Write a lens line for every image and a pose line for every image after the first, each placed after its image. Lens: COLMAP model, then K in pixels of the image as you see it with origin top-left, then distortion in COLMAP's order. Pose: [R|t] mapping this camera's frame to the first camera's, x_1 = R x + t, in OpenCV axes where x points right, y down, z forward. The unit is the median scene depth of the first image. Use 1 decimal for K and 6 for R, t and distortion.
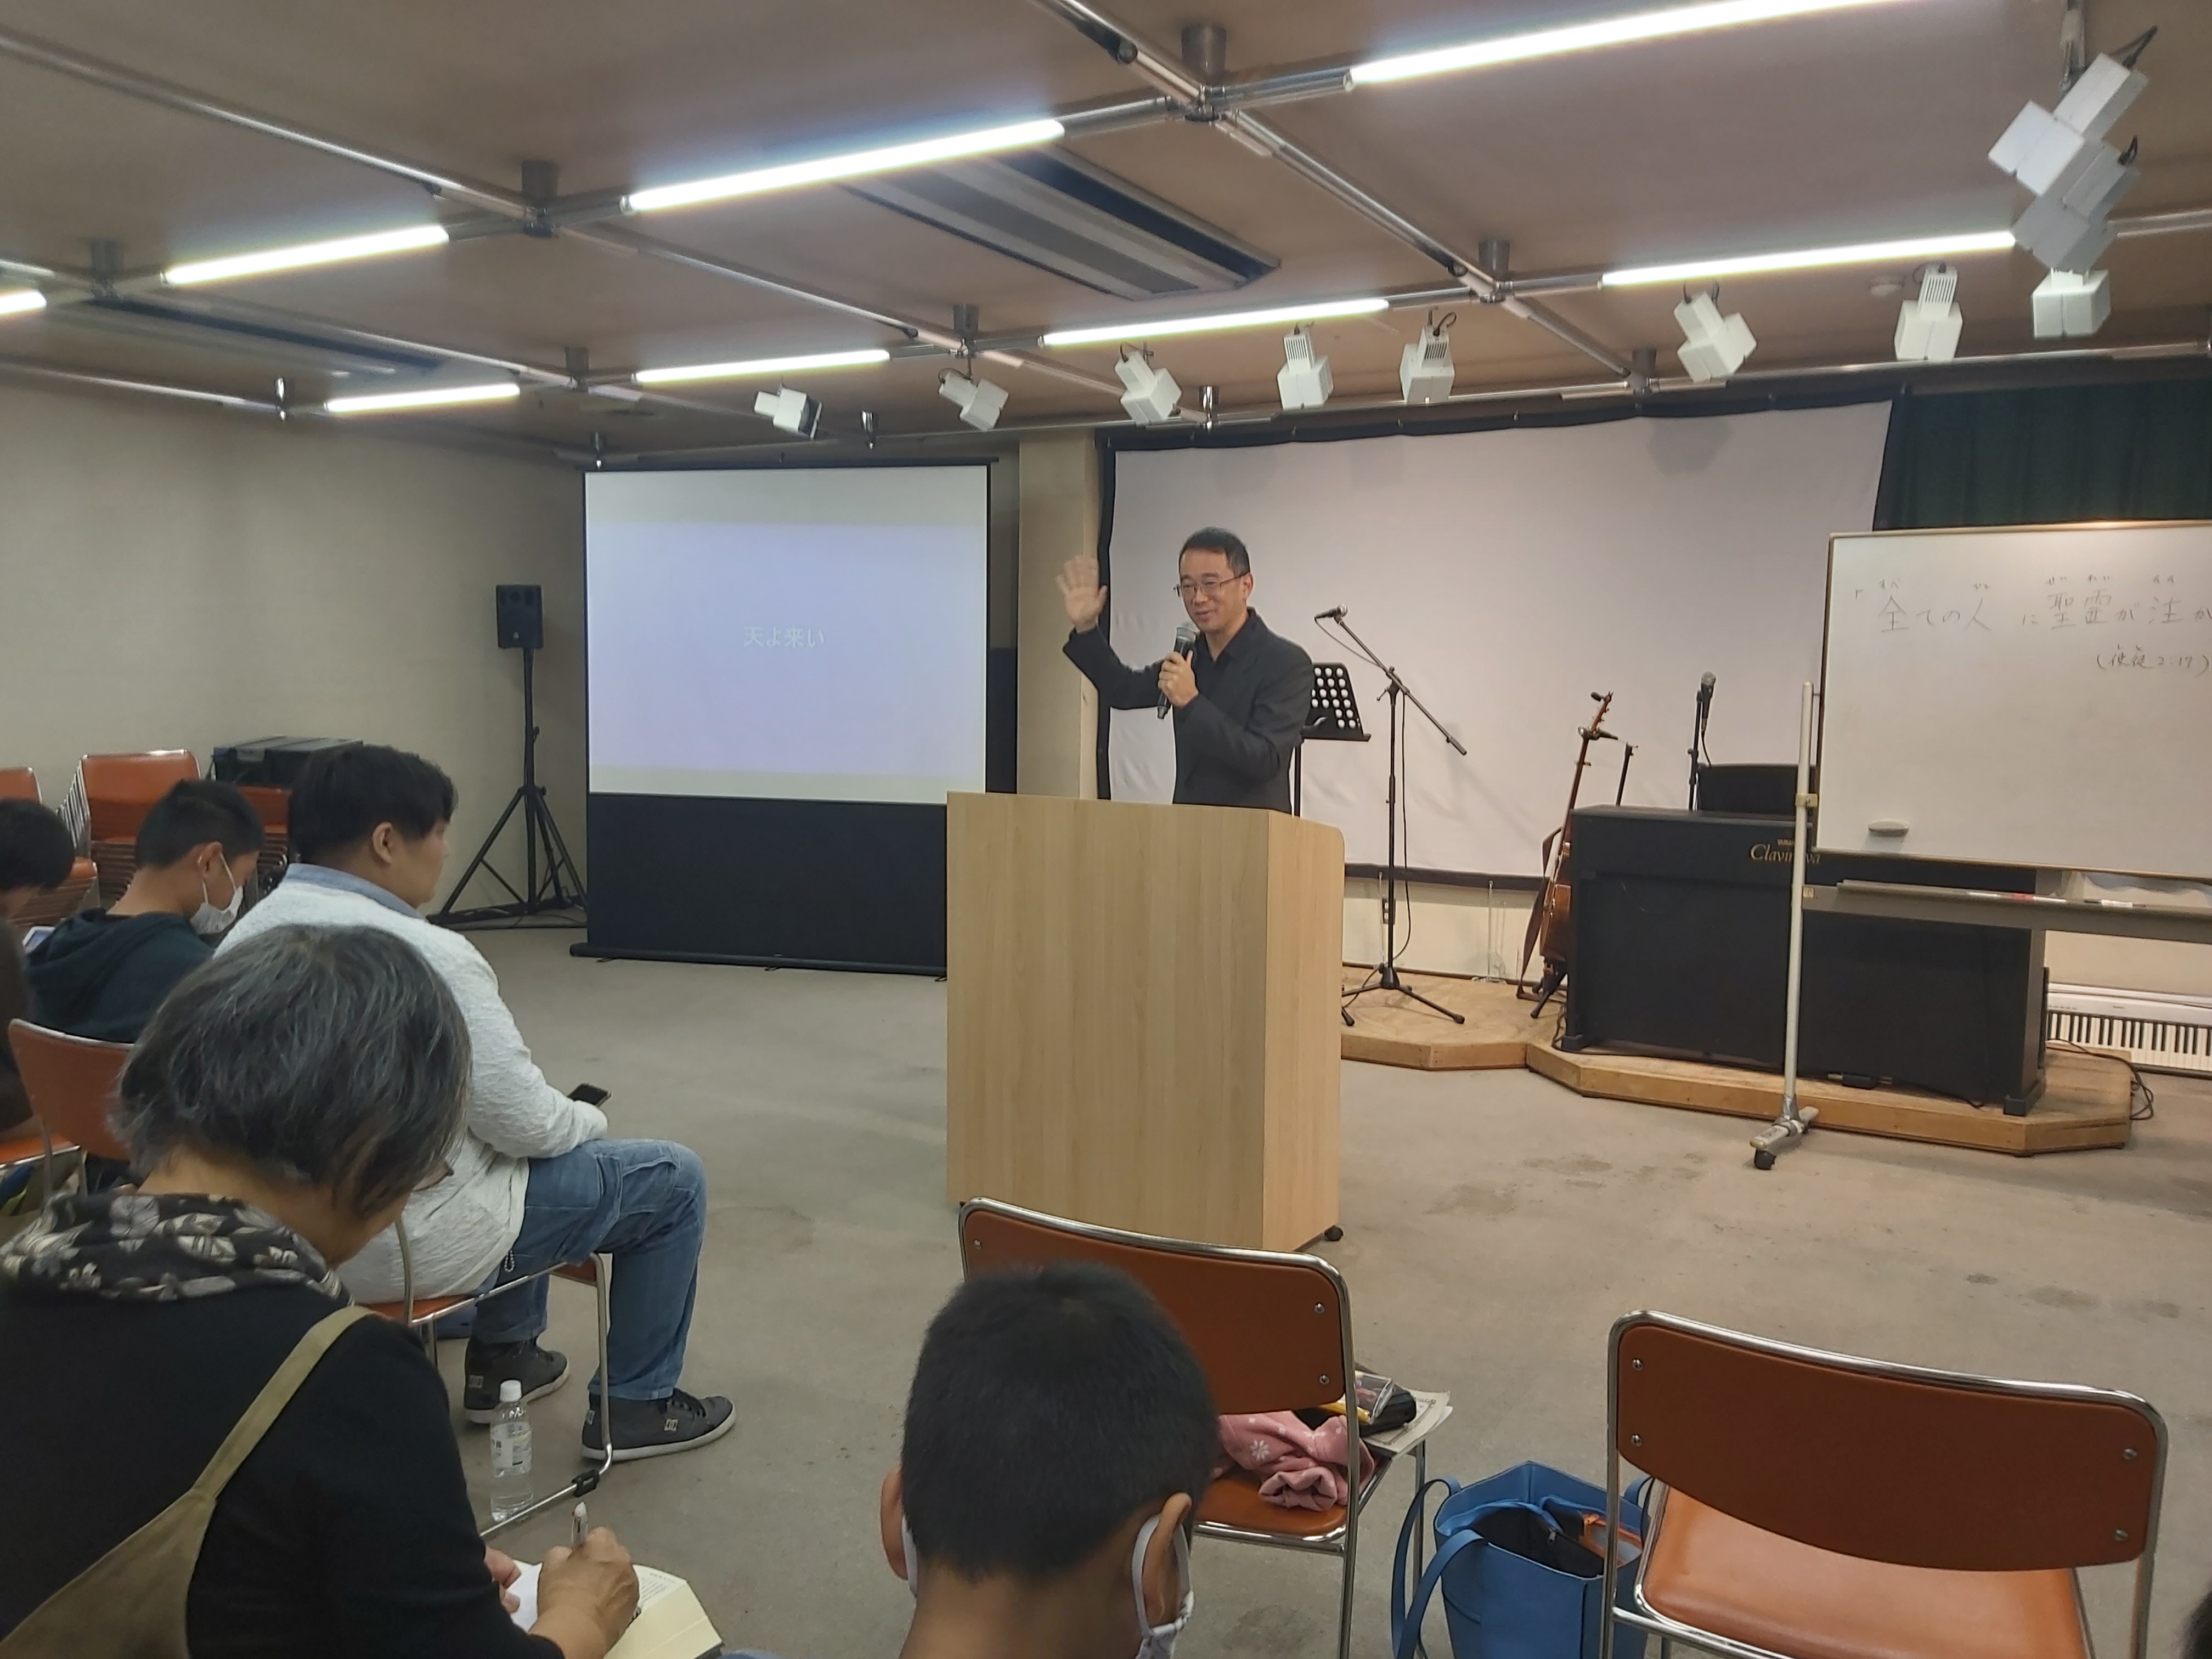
lens RADIAL K [[1701.3, 0, 1110.9], [0, 1701.3, 833.5], [0, 0, 1]] dist [0.060565, -0.101451]
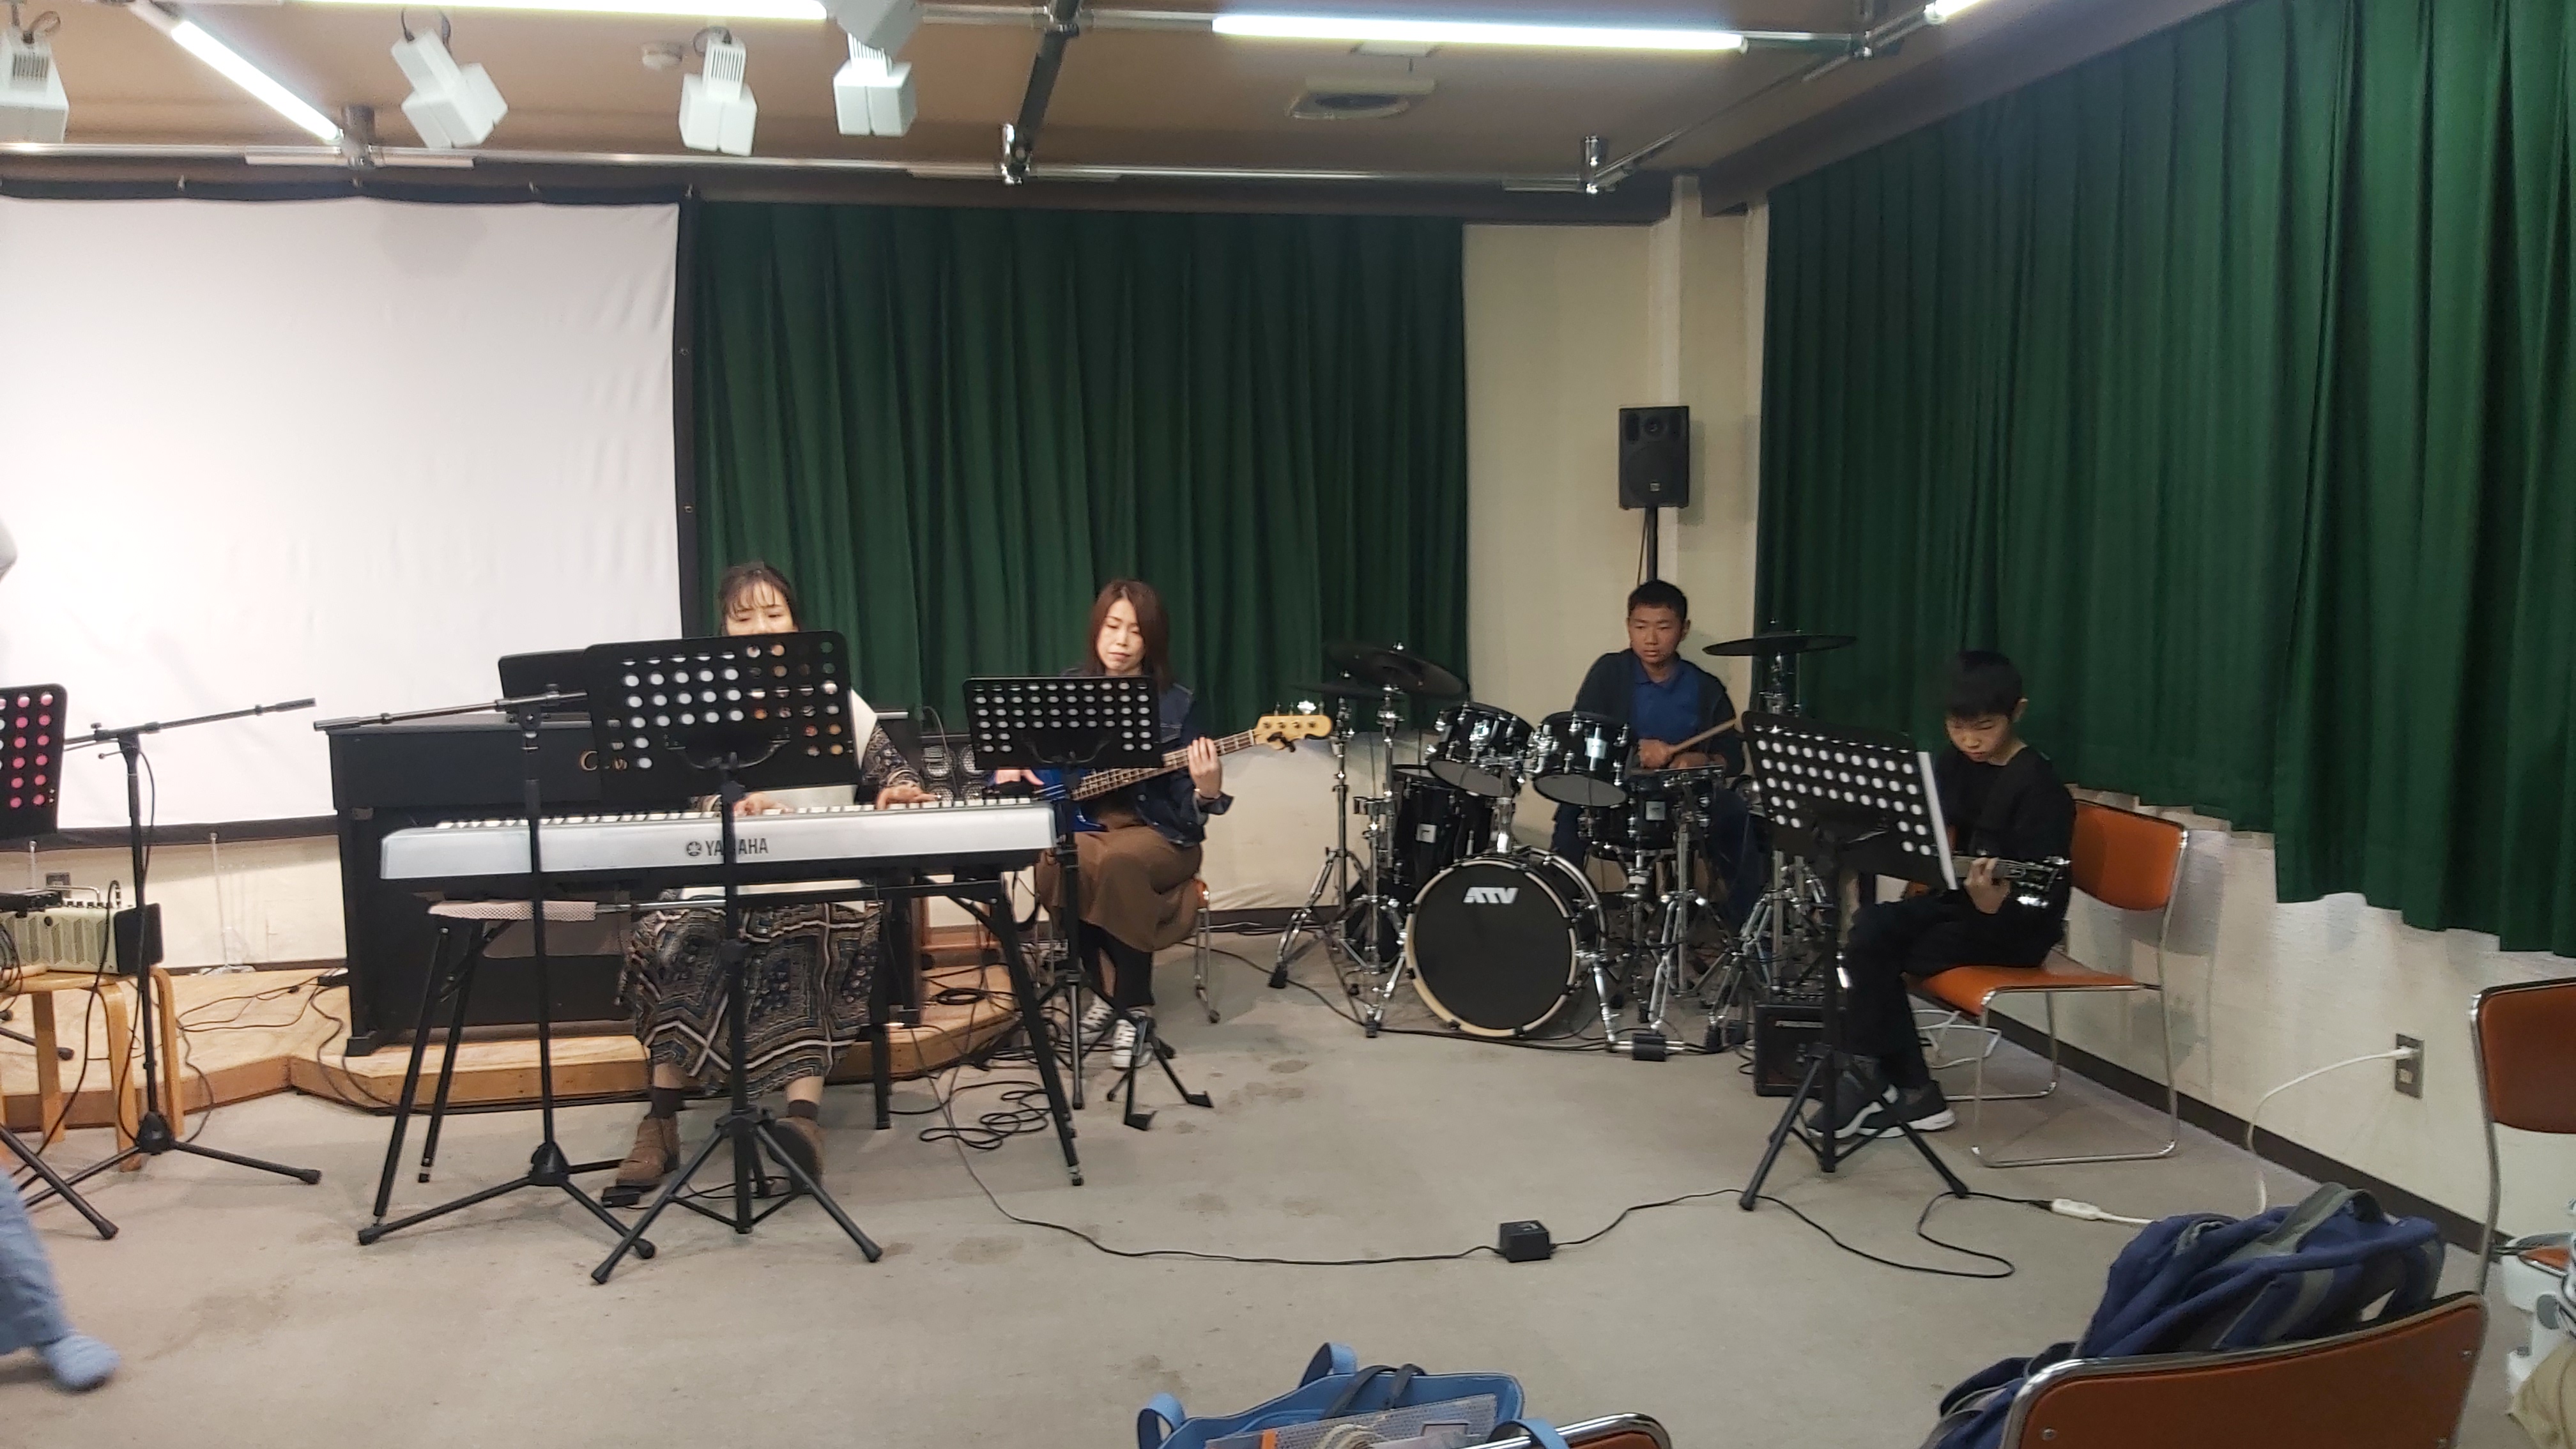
lens RADIAL K [[1994.2, 0, 1287.1], [0, 1994.2, 754.5], [0, 0, 1]] dist [0.009752, -0.027361]
pose [[0.755500, -0.094367, 0.648317, 0.033618], [0.082519, 0.995398, 0.048725, -0.012477], [-0.649931, 0.016687, 0.759810, 0.100457]]
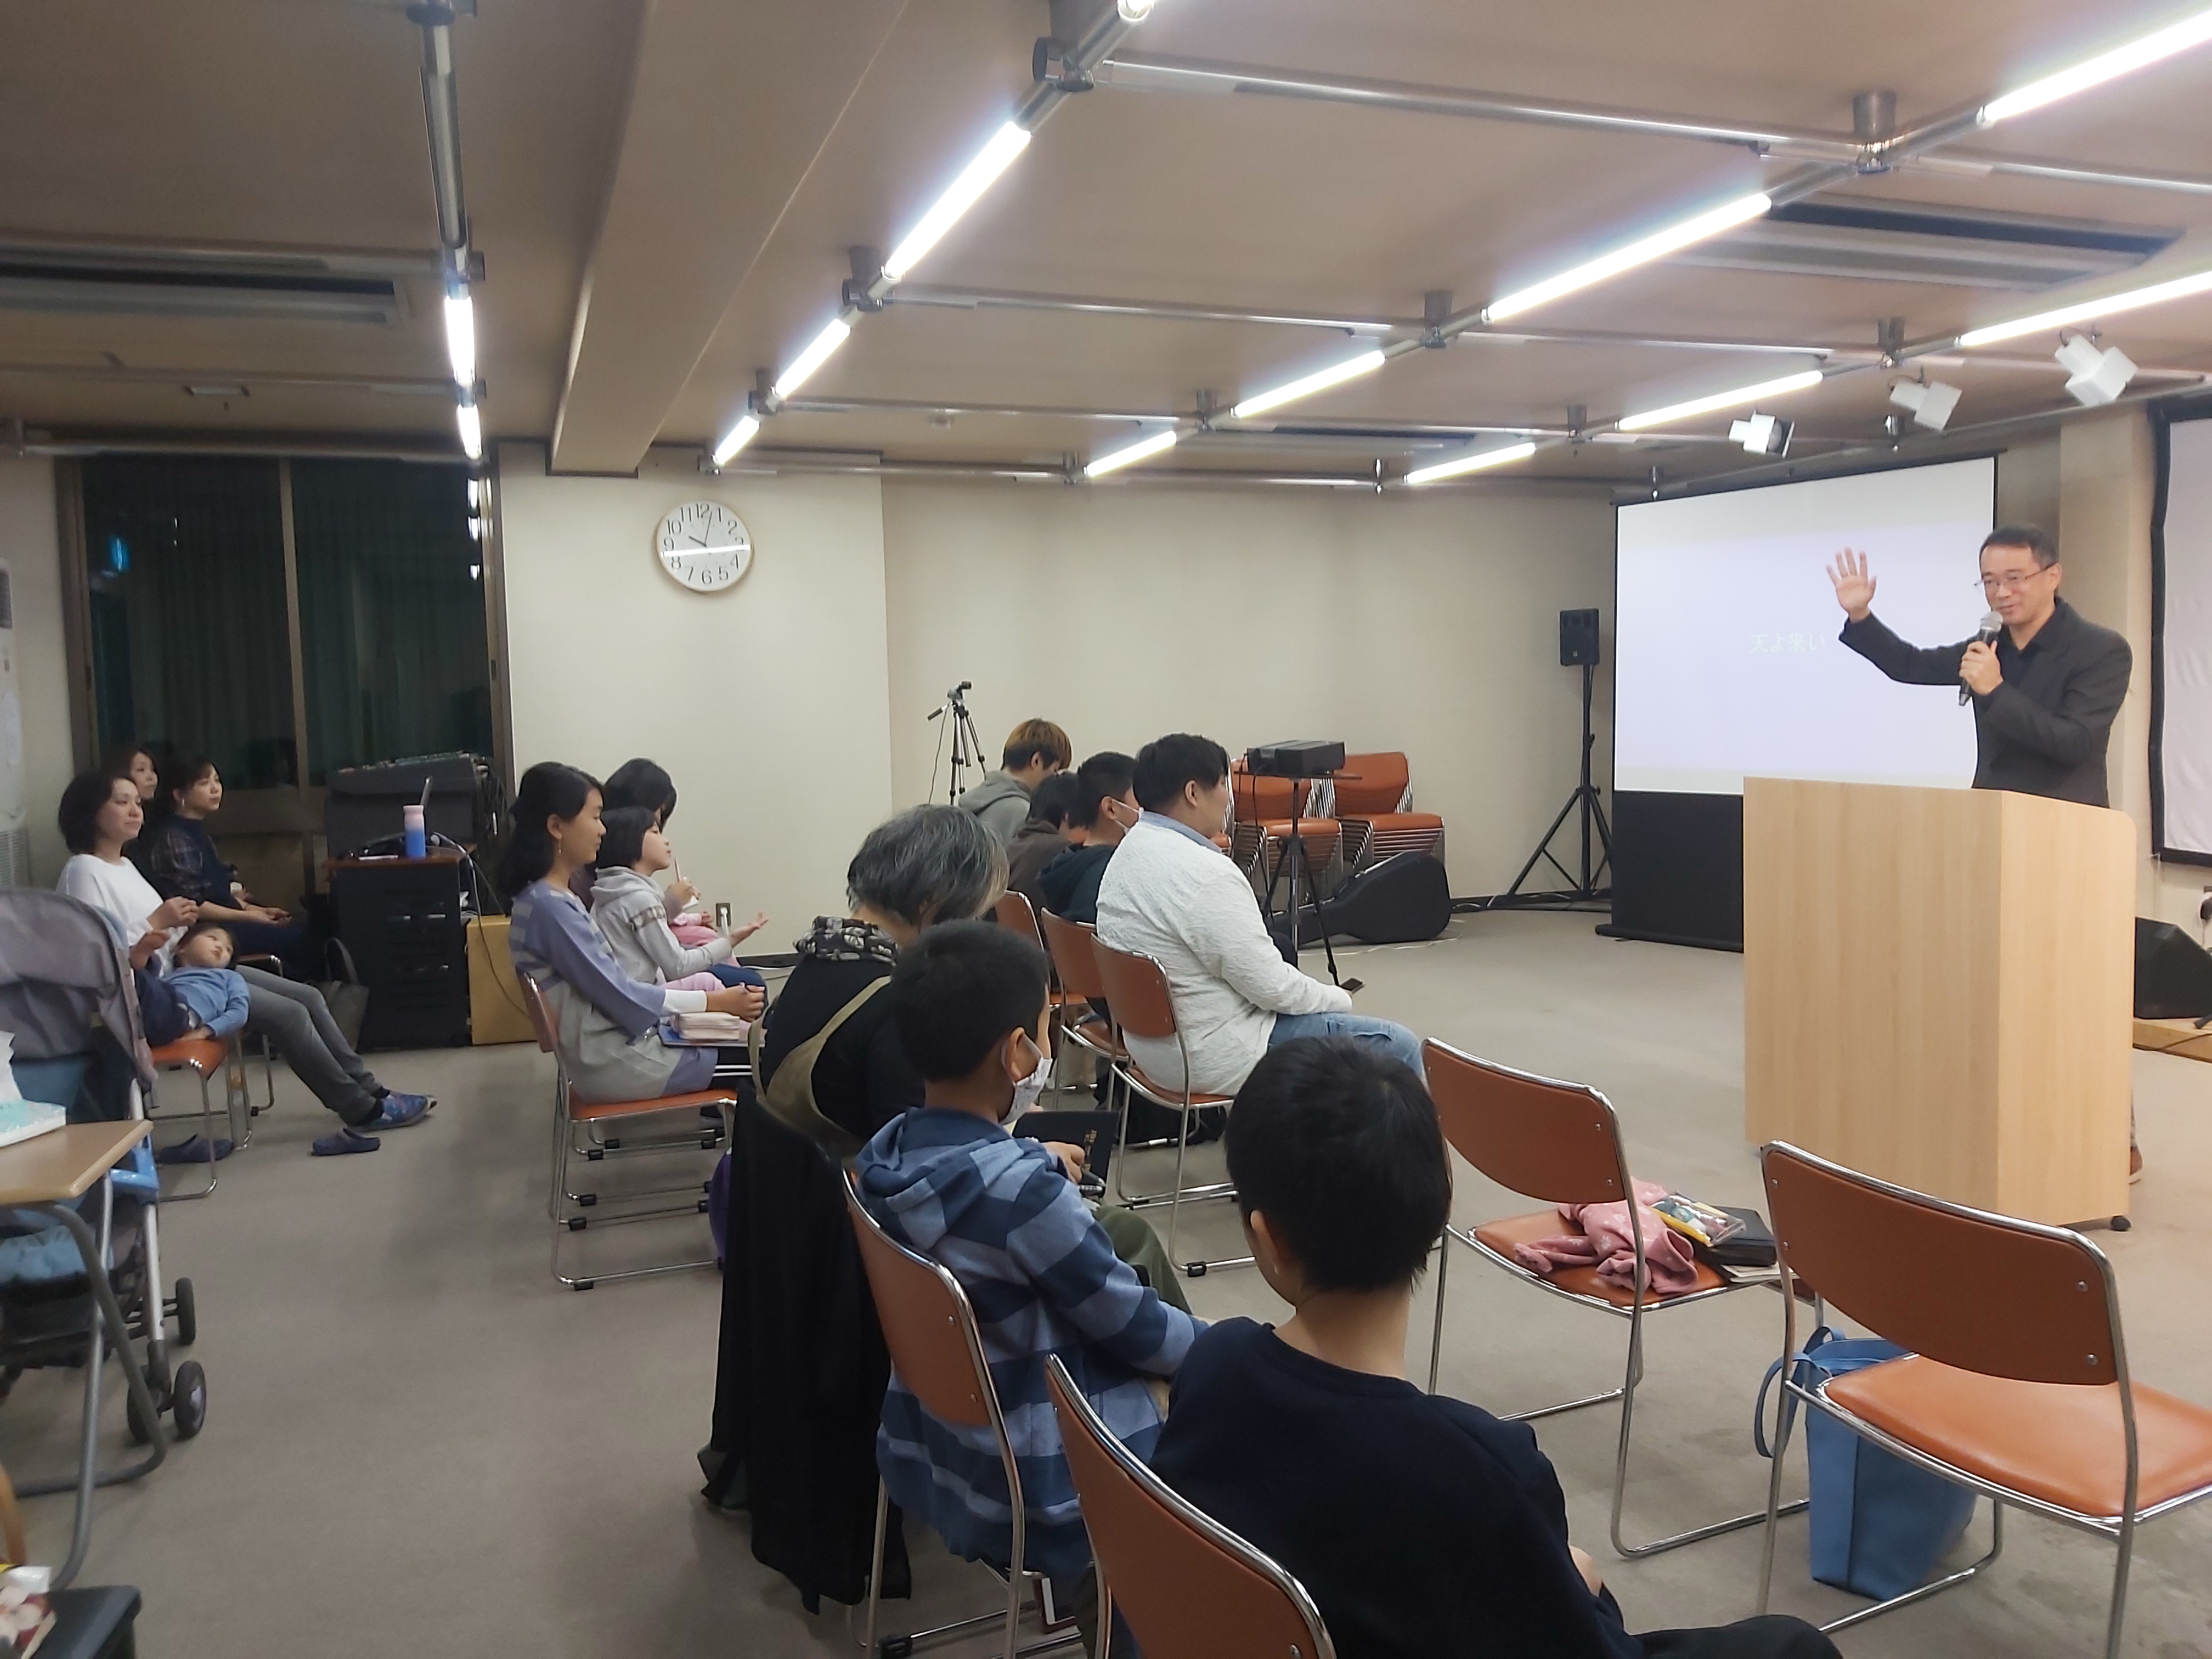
lens RADIAL K [[1701.3, 0, 1119.2], [0, 1701.3, 832.1], [0, 0, 1]] dist [0.060565, -0.101451]
pose [[0.765200, 0.020062, -0.643480, 0.269899], [-0.026226, 0.999656, -0.000019, 0.019571], [0.643259, 0.016890, 0.765463, -0.115740]]
